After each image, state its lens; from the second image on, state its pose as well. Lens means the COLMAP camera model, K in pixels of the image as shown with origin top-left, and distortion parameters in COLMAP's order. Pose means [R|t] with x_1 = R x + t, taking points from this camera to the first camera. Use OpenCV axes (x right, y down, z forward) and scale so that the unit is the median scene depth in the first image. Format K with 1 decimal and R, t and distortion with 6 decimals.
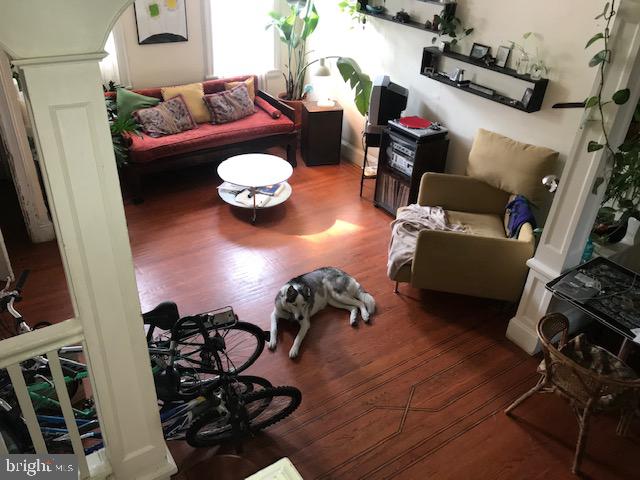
lens RADIAL K [[531.5, 0, 315.8], [0, 531.5, 229.1], [0, 0, 1]] dist [0.034382, -0.042565]
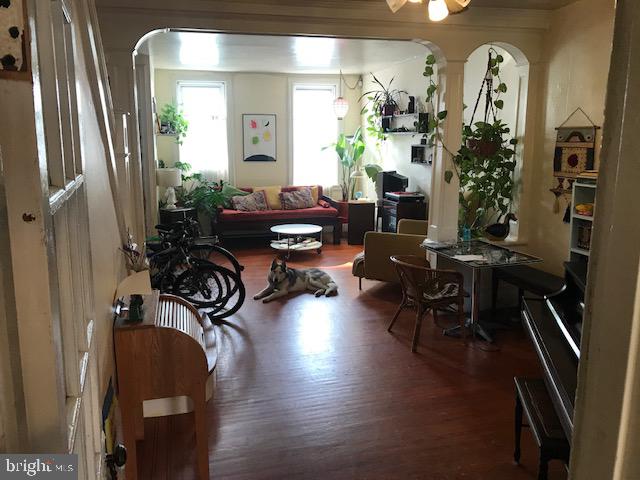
lens RADIAL K [[531.5, 0, 316.4], [0, 531.5, 237.3], [0, 0, 1]] dist [0.034382, -0.042565]
pose [[0.950270, 0.016563, -0.310987, 0.351554], [-0.127686, 0.931514, -0.340554, 0.358065], [0.284048, 0.363327, 0.887305, -0.224531]]
